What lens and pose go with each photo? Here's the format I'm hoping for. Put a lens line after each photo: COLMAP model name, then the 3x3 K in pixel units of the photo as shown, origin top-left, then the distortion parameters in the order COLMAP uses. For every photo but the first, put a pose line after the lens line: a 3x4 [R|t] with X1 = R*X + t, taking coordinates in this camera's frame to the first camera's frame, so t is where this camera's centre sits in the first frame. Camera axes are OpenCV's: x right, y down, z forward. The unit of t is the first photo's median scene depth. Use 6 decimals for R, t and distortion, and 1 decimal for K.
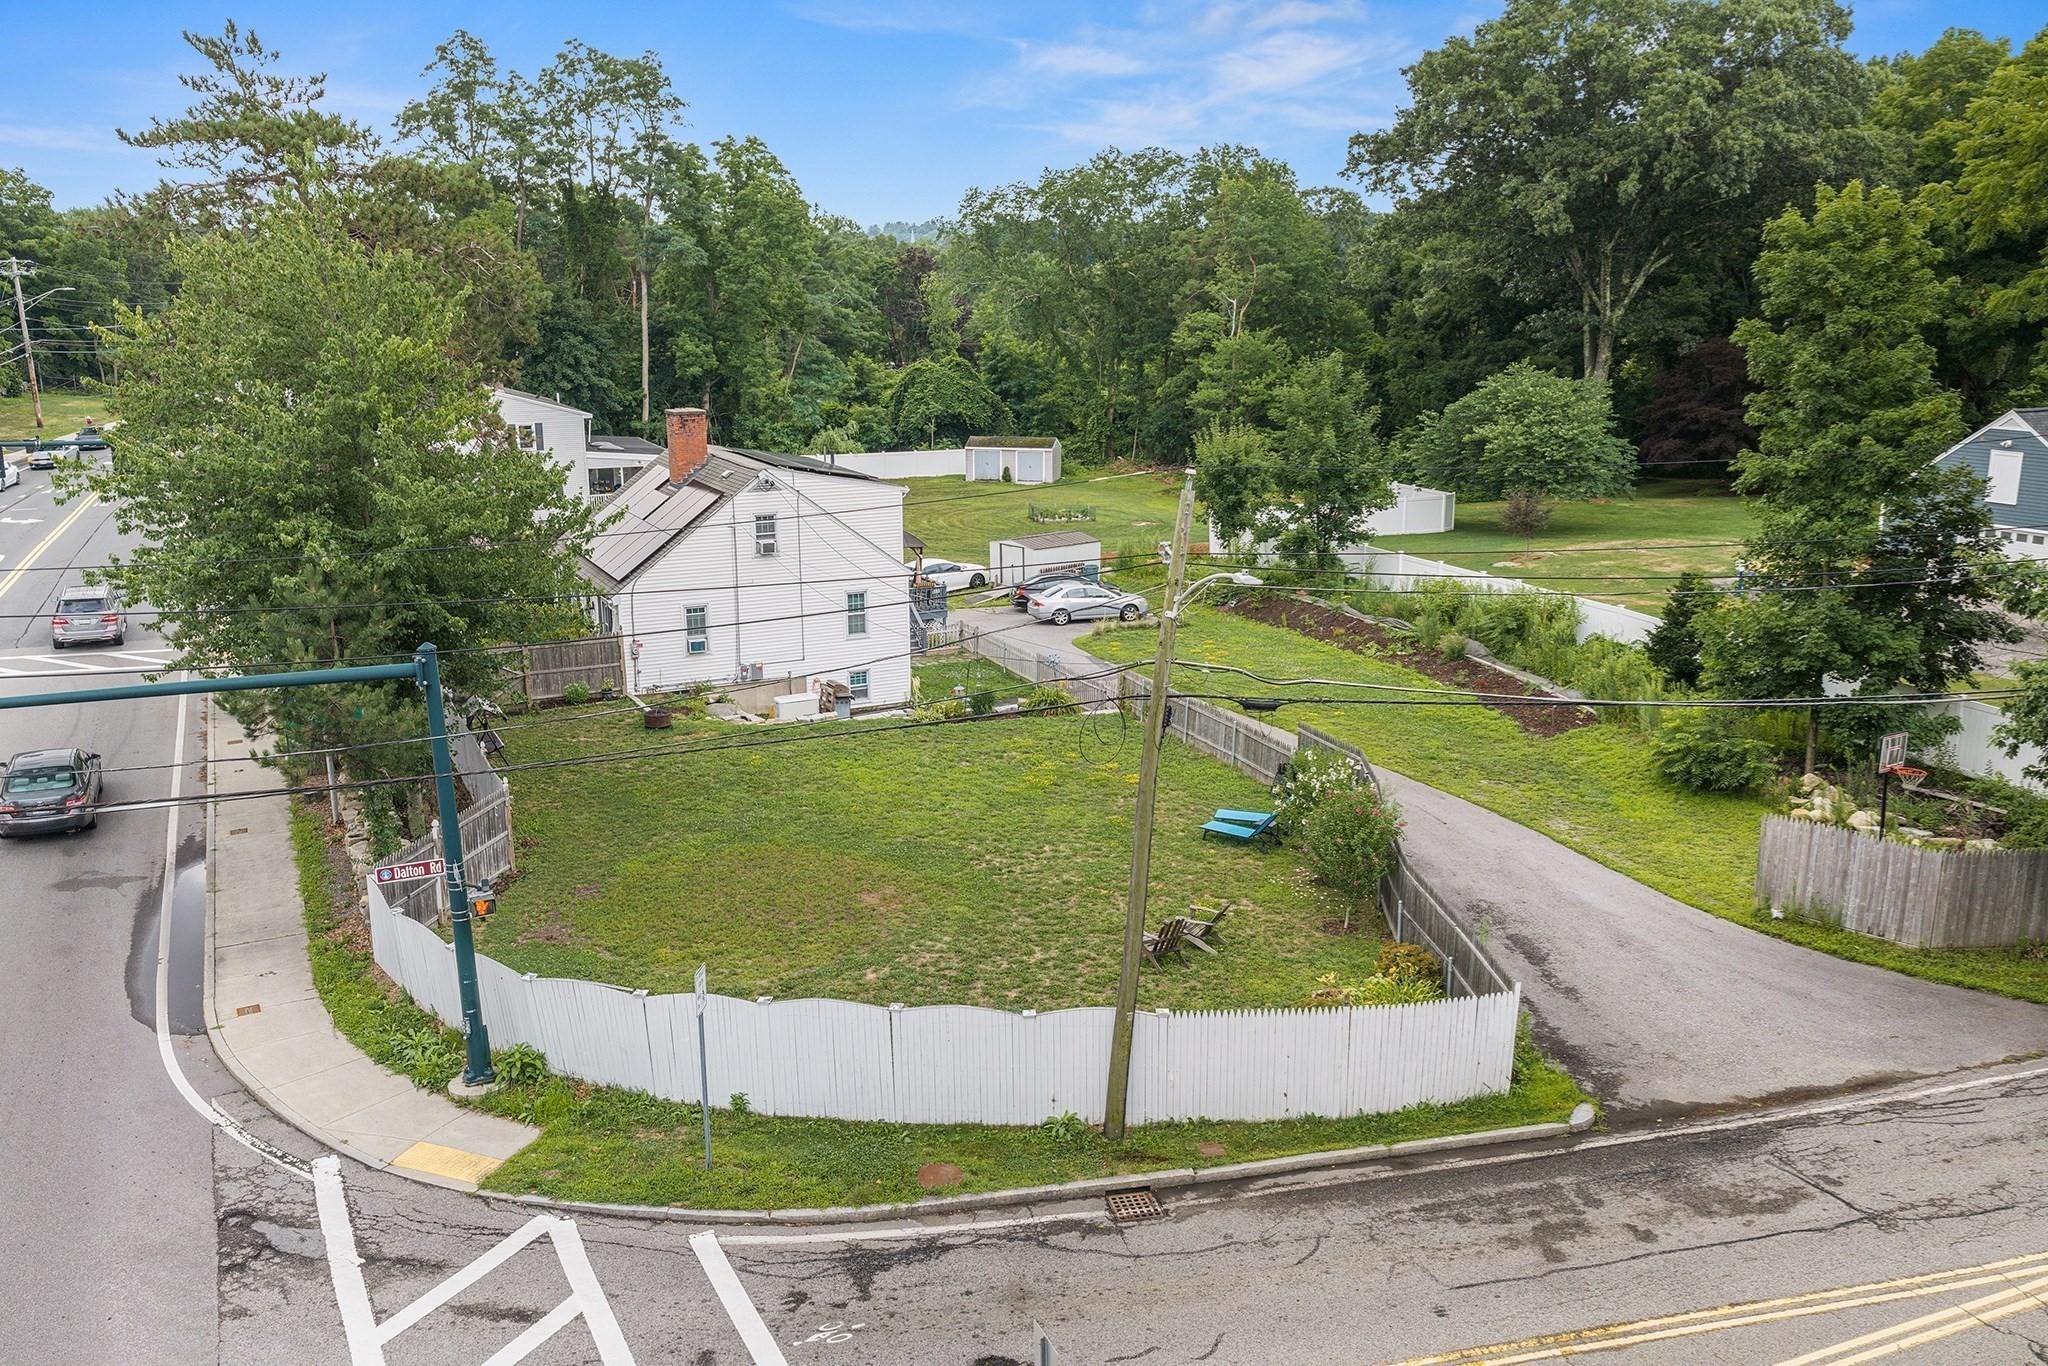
lens RADIAL K [[1599.8, 0, 1023.8], [0, 1599.8, 732.6], [0, 0, 1]] dist [-0.189421, -0.003987]
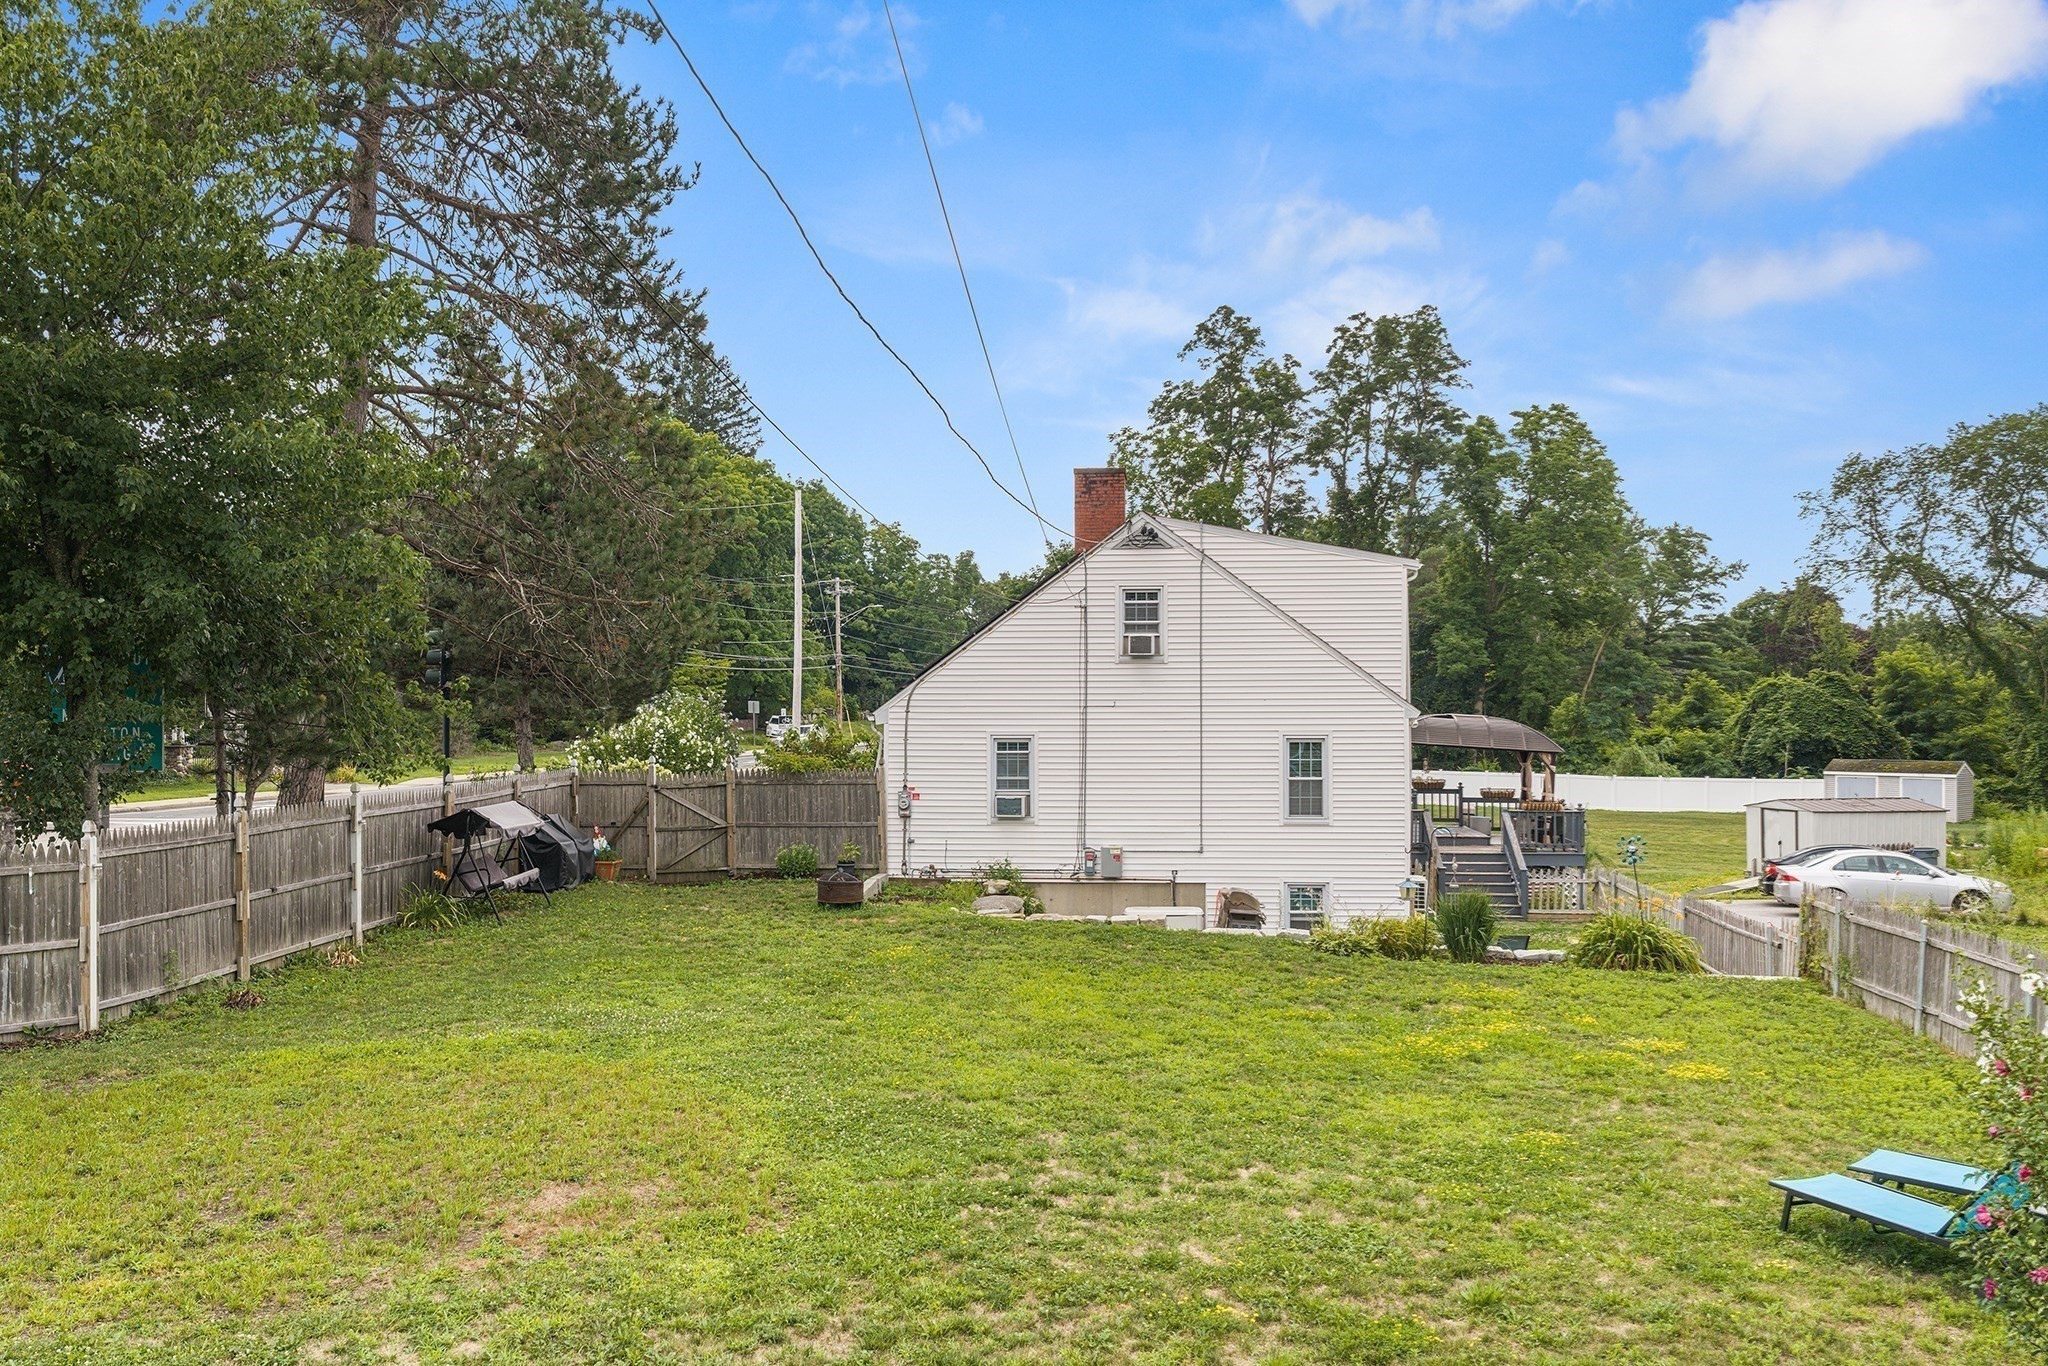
lens RADIAL K [[1659.7, 0, 1024.0], [0, 1659.7, 683.0], [0, 0, 1]] dist [0.007731, -0.011729]
pose [[0.859470, -0.002646, -0.511179, 0.046165], [-0.139087, 0.961049, -0.238828, 0.019573], [0.491900, 0.276364, 0.825625, 0.202522]]
